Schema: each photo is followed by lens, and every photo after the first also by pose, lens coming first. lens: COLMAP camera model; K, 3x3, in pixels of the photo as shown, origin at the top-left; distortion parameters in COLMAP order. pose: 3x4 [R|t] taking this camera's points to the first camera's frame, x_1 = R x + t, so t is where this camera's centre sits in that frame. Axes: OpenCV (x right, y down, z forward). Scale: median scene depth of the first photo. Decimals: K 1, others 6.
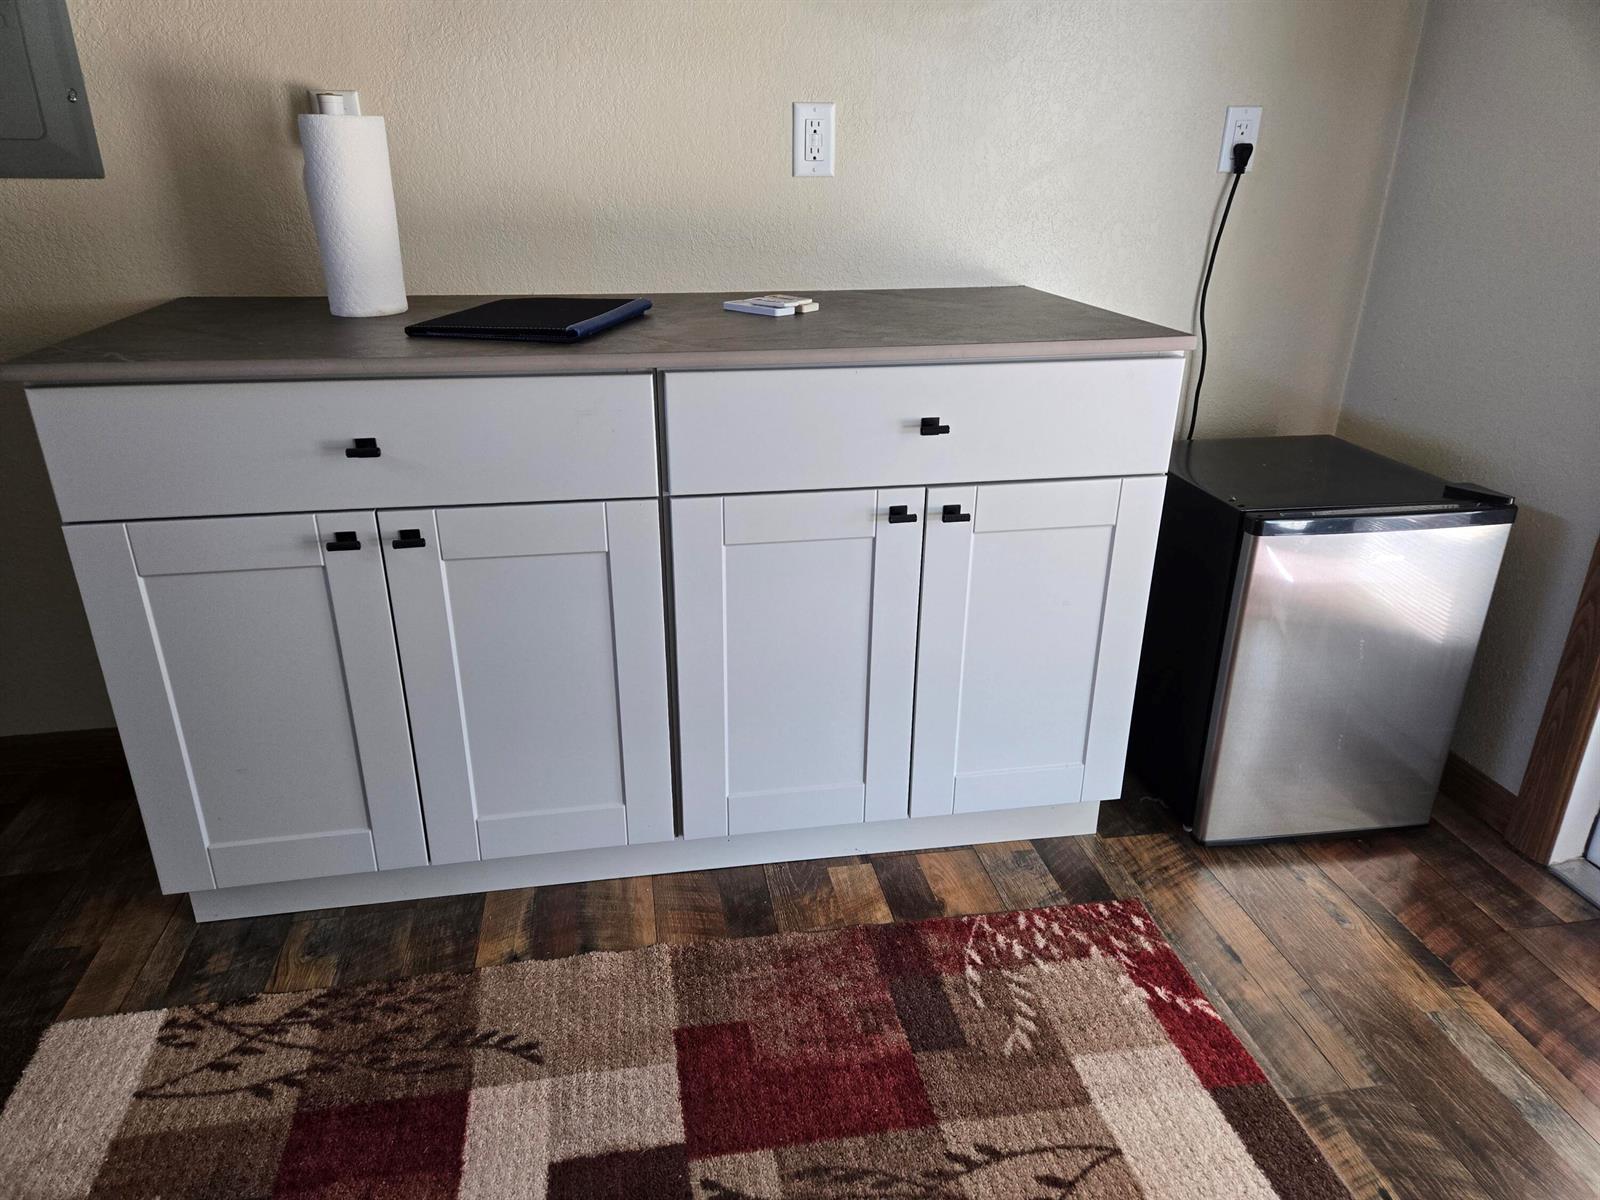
lens RADIAL K [[1068.6, 0, 792.5], [0, 1068.6, 610.0], [0, 0, 1]] dist [0.075101, -0.062095]
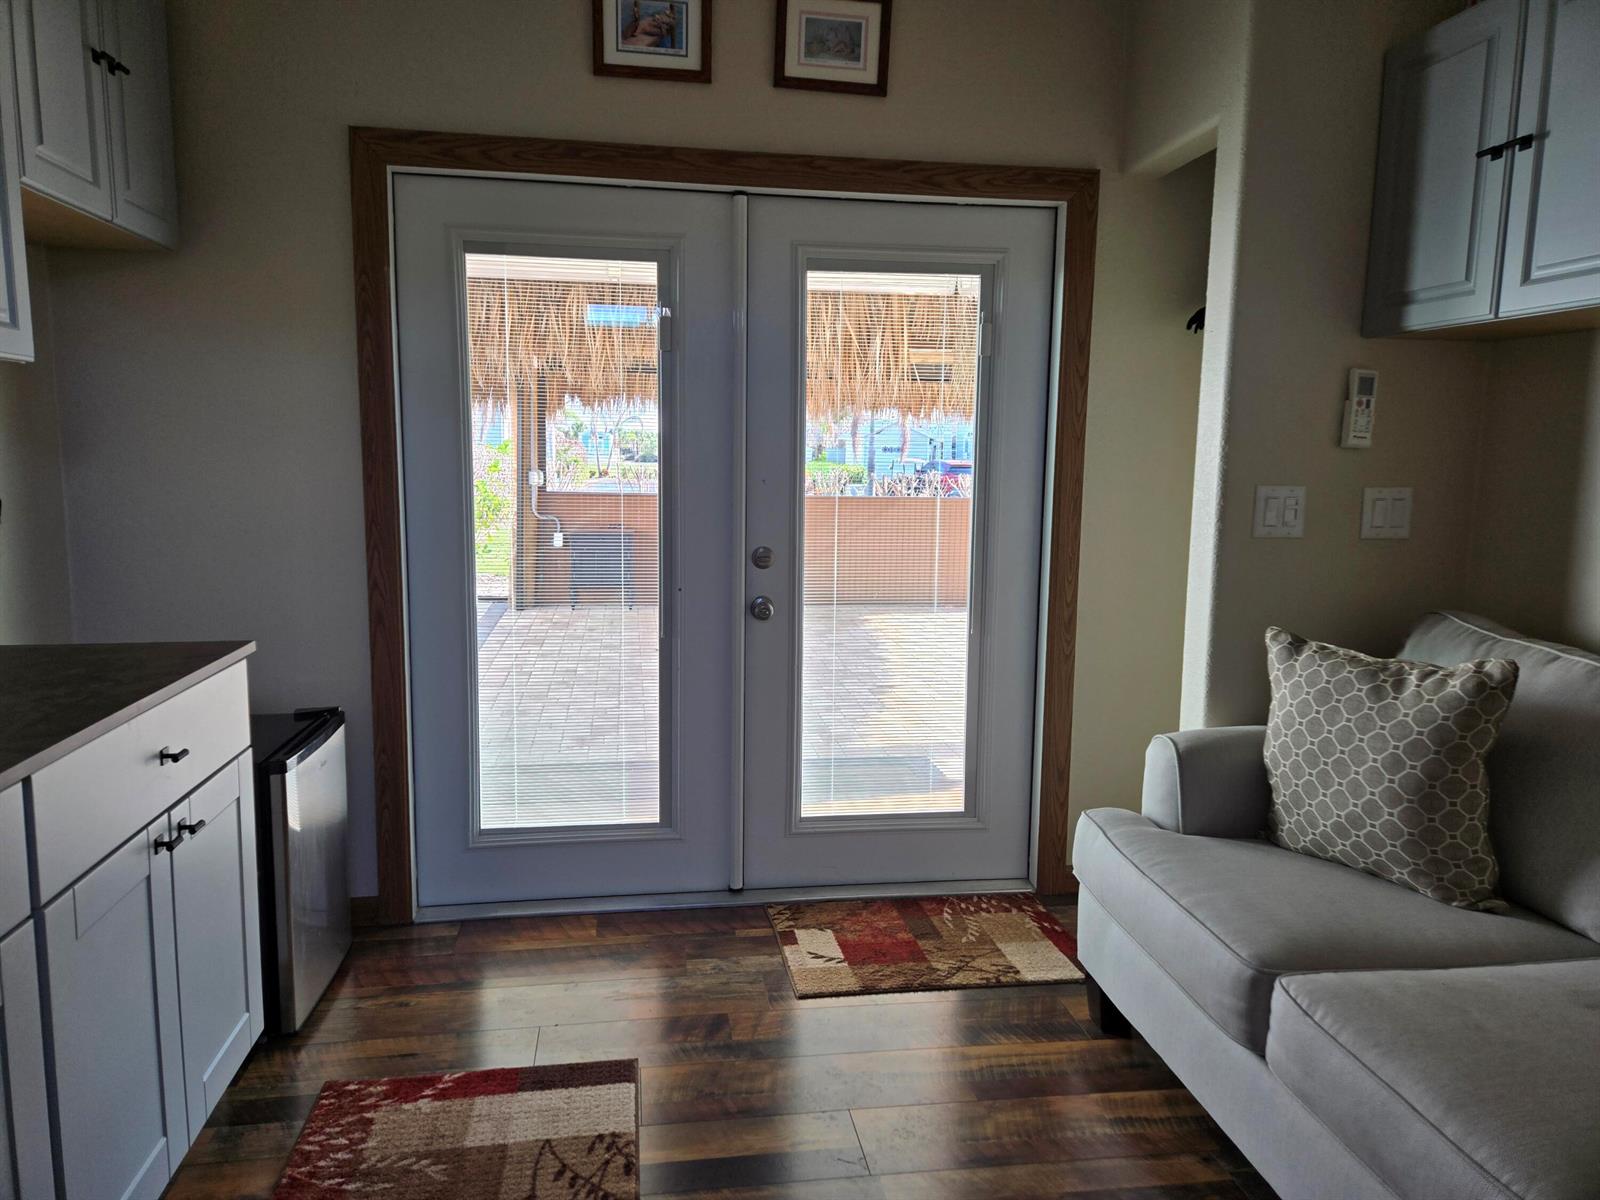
lens RADIAL K [[1069.6, 0, 776.9], [0, 1069.6, 589.2], [0, 0, 1]] dist [0.088199, -0.070034]
pose [[0.024314, -0.128868, 0.991364, -0.888748], [0.383741, 0.916893, 0.109776, -0.197697], [-0.923121, 0.377757, 0.071745, 0.259148]]
